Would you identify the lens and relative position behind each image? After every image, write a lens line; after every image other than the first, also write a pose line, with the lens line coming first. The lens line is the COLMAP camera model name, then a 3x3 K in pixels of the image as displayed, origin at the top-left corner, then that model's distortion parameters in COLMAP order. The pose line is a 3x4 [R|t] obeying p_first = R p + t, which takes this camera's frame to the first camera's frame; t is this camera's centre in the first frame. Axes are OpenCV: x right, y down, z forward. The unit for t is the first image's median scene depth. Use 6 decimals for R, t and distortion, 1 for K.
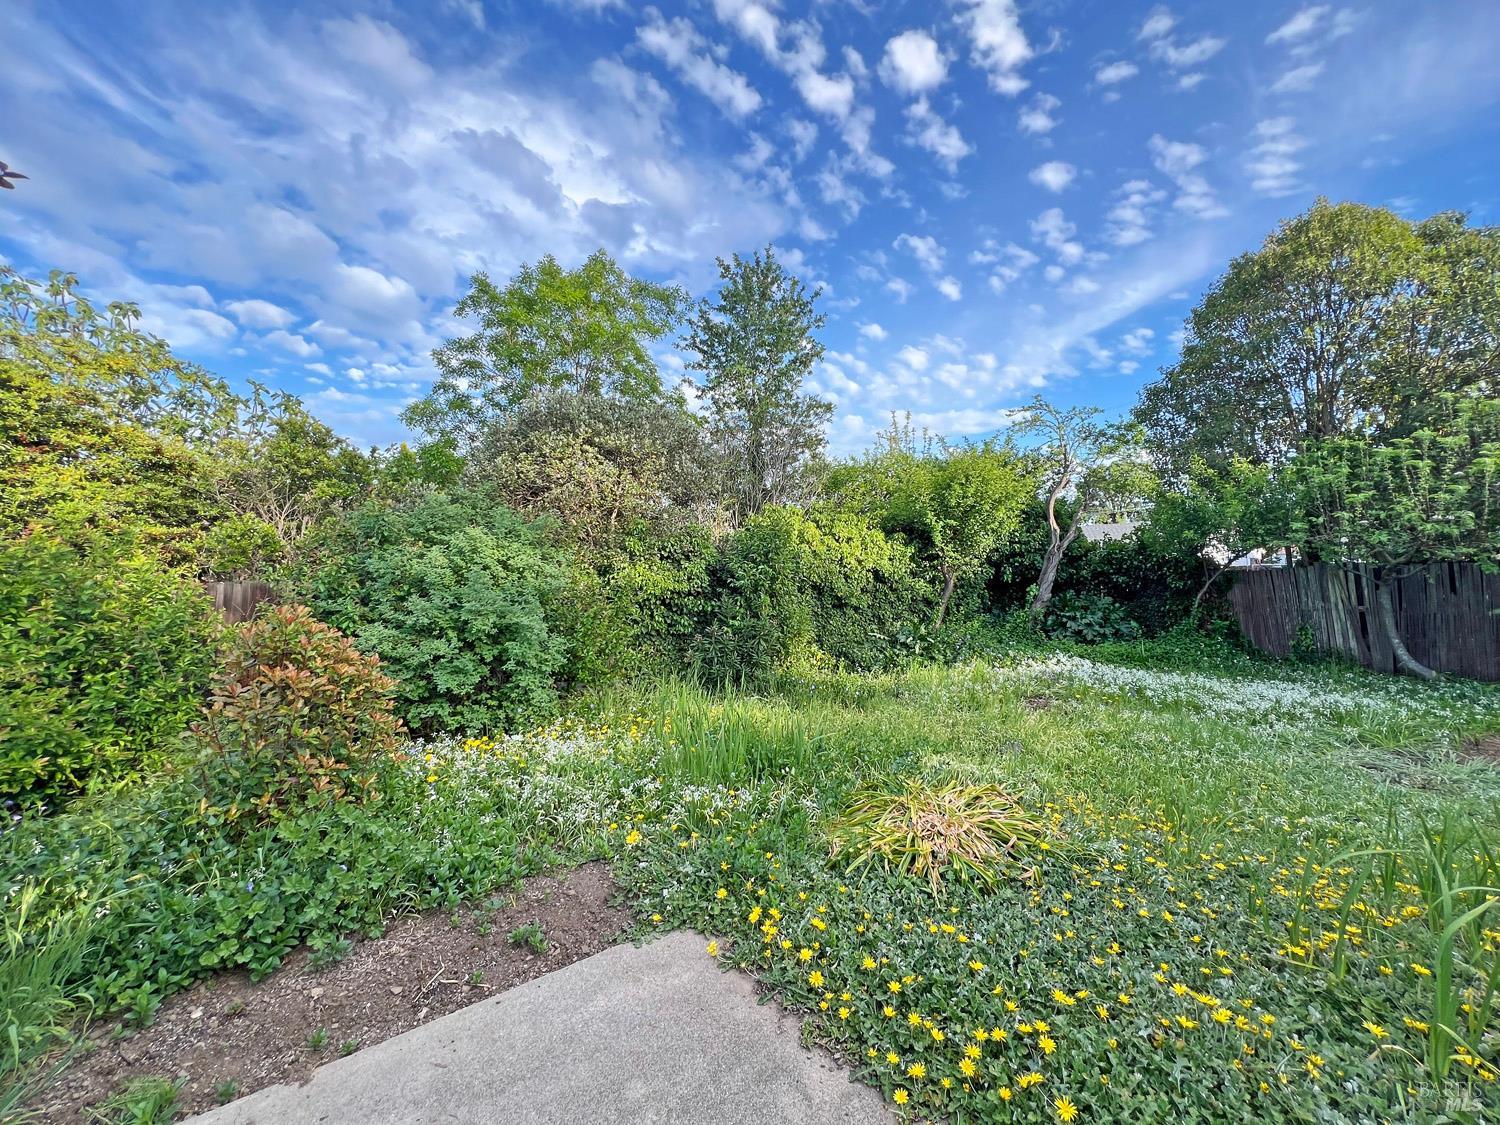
lens RADIAL K [[593.5, 0, 750.8], [0, 593.5, 555.3], [0, 0, 1]] dist [-0.001611, -0.000044]
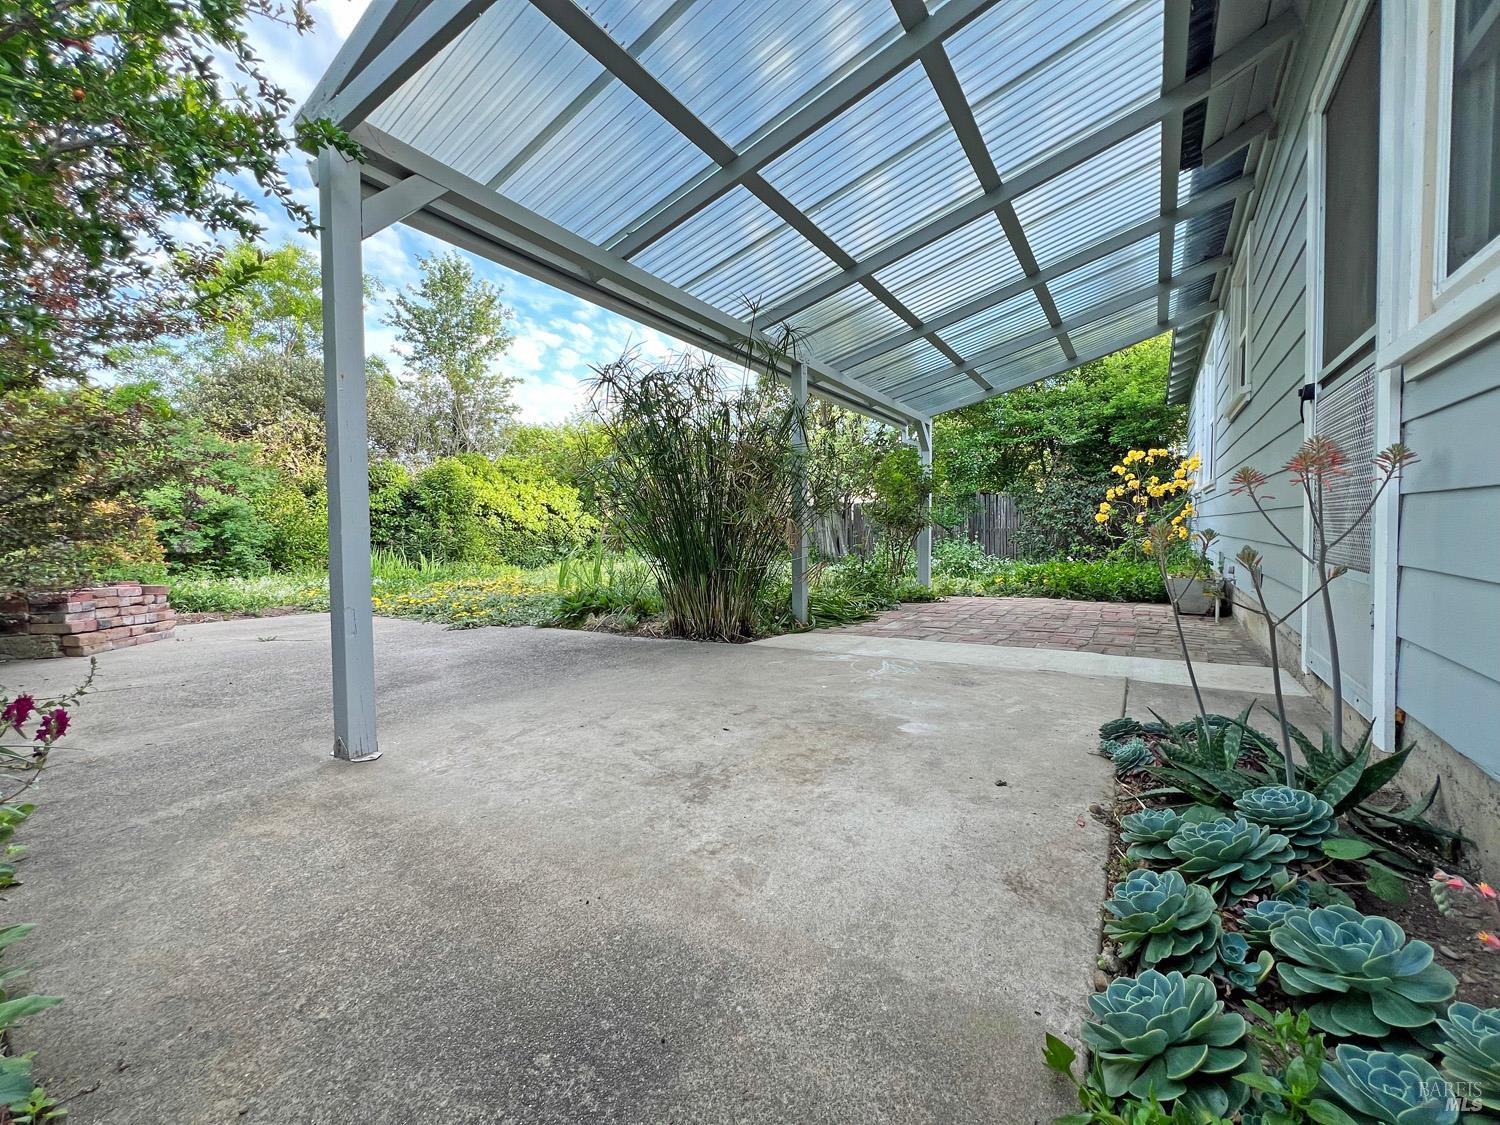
lens RADIAL K [[593.5, 0, 750.8], [0, 593.5, 555.3], [0, 0, 1]] dist [-0.001611, -0.000044]
pose [[0.937418, -0.011091, 0.348030, 0.224250], [-0.005796, 0.998857, 0.047444, 0.100123], [-0.348158, -0.046492, 0.936282, -0.622239]]
